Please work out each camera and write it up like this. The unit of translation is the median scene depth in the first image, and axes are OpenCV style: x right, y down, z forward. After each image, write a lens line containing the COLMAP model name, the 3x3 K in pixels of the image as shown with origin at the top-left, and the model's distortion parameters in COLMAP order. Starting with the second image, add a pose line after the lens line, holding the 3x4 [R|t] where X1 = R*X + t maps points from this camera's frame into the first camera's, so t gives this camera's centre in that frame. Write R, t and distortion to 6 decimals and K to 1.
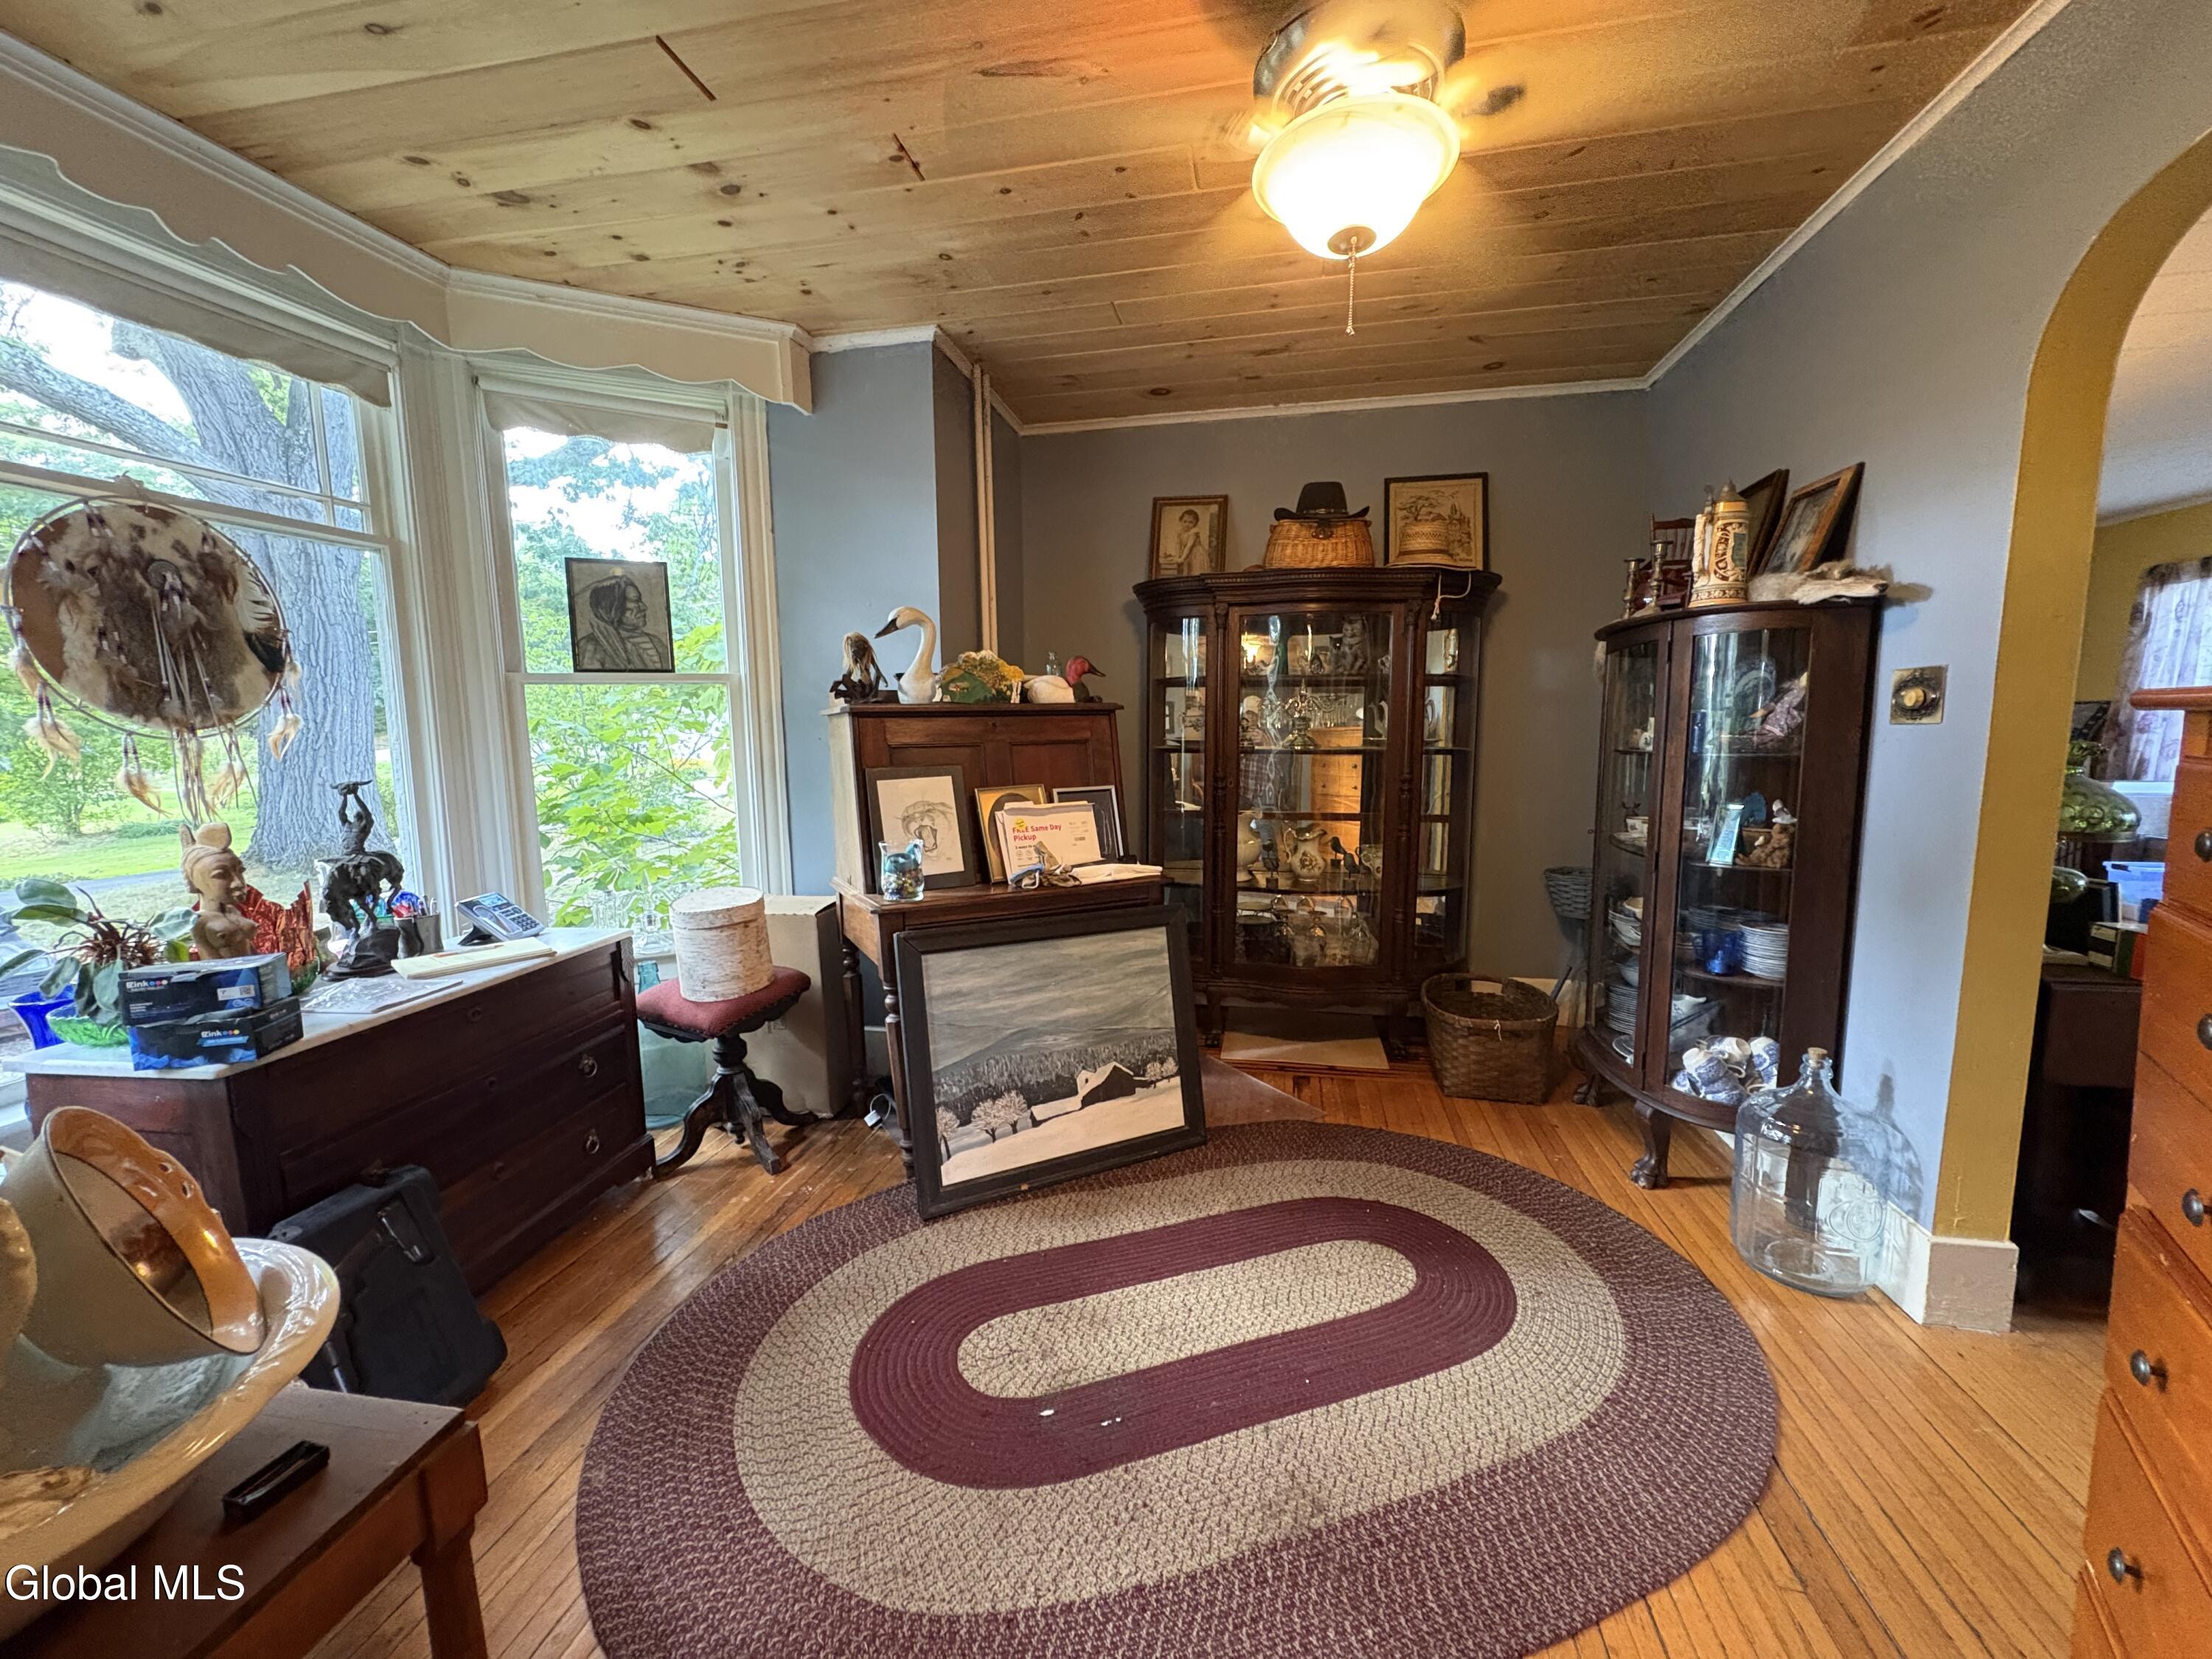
lens RADIAL K [[880.3, 0, 1106.0], [0, 880.3, 829.5], [0, 0, 1]] dist [0.000511, 0.000141]
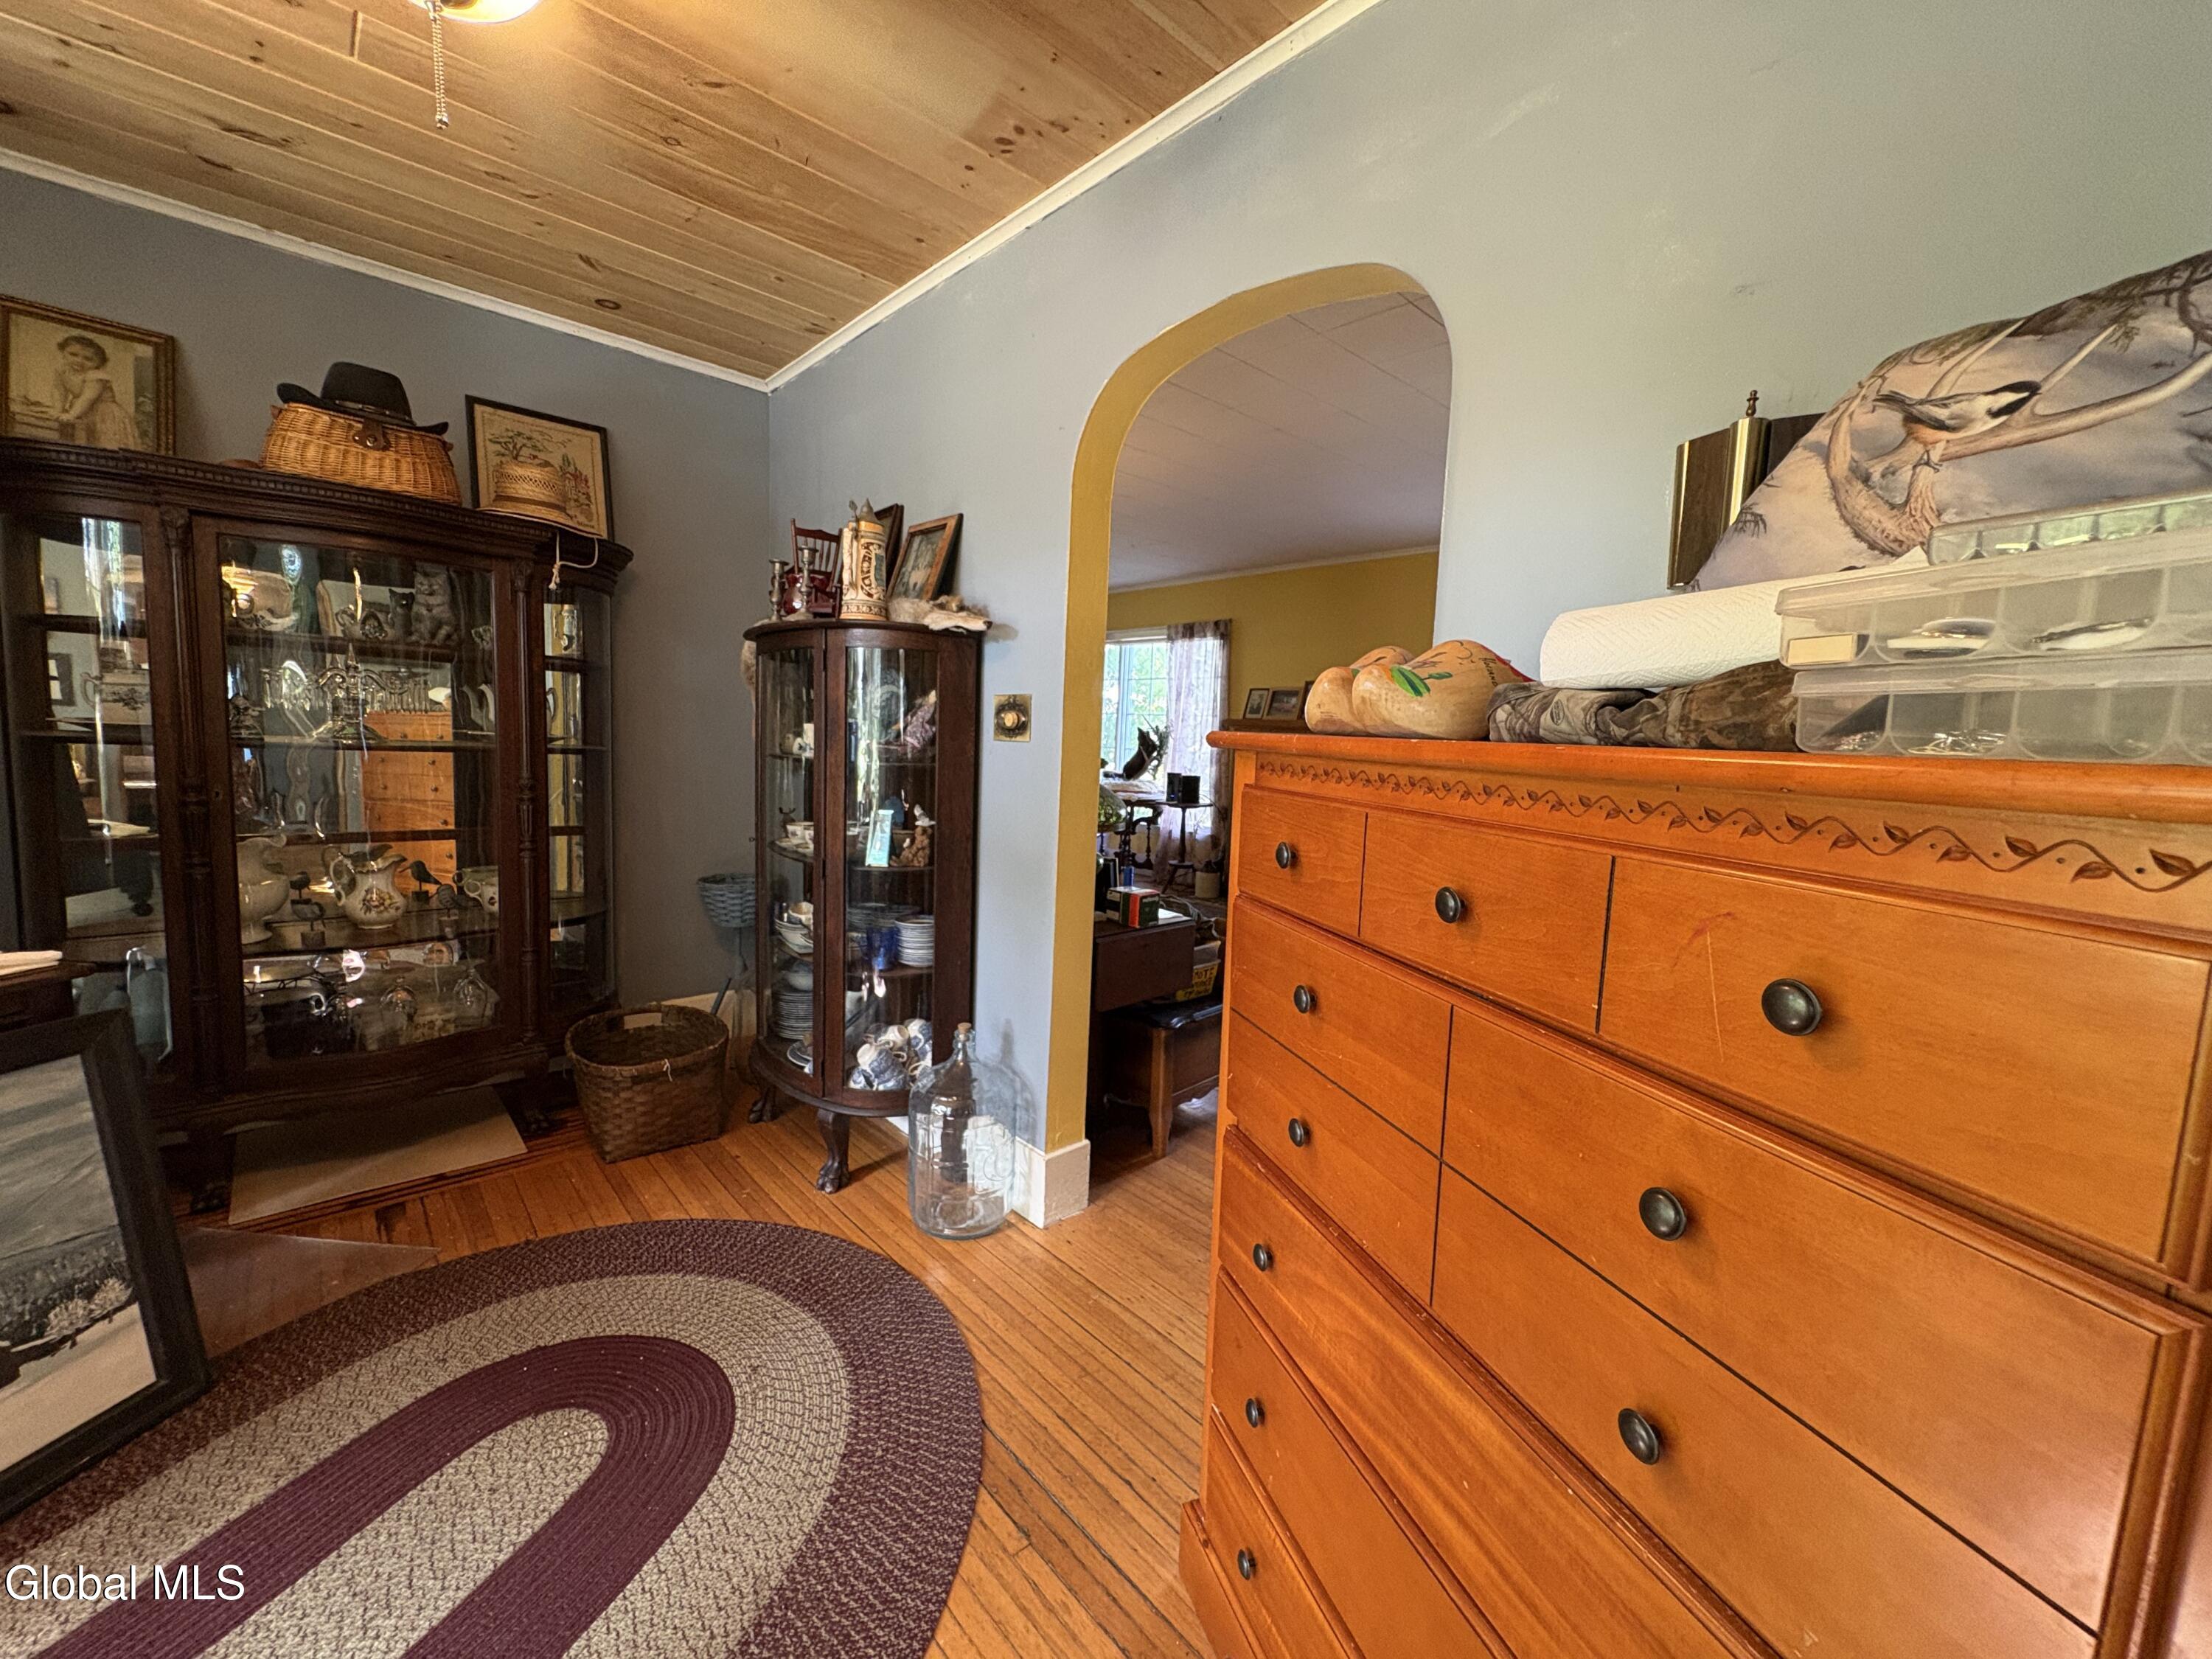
lens RADIAL K [[880.3, 0, 1106.0], [0, 880.3, 829.5], [0, 0, 1]] dist [0.000511, 0.000141]
pose [[0.592405, -0.053139, 0.803886, 0.011672], [0.046341, 0.998418, 0.031848, -0.024345], [-0.804307, 0.018386, 0.593930, 0.140837]]
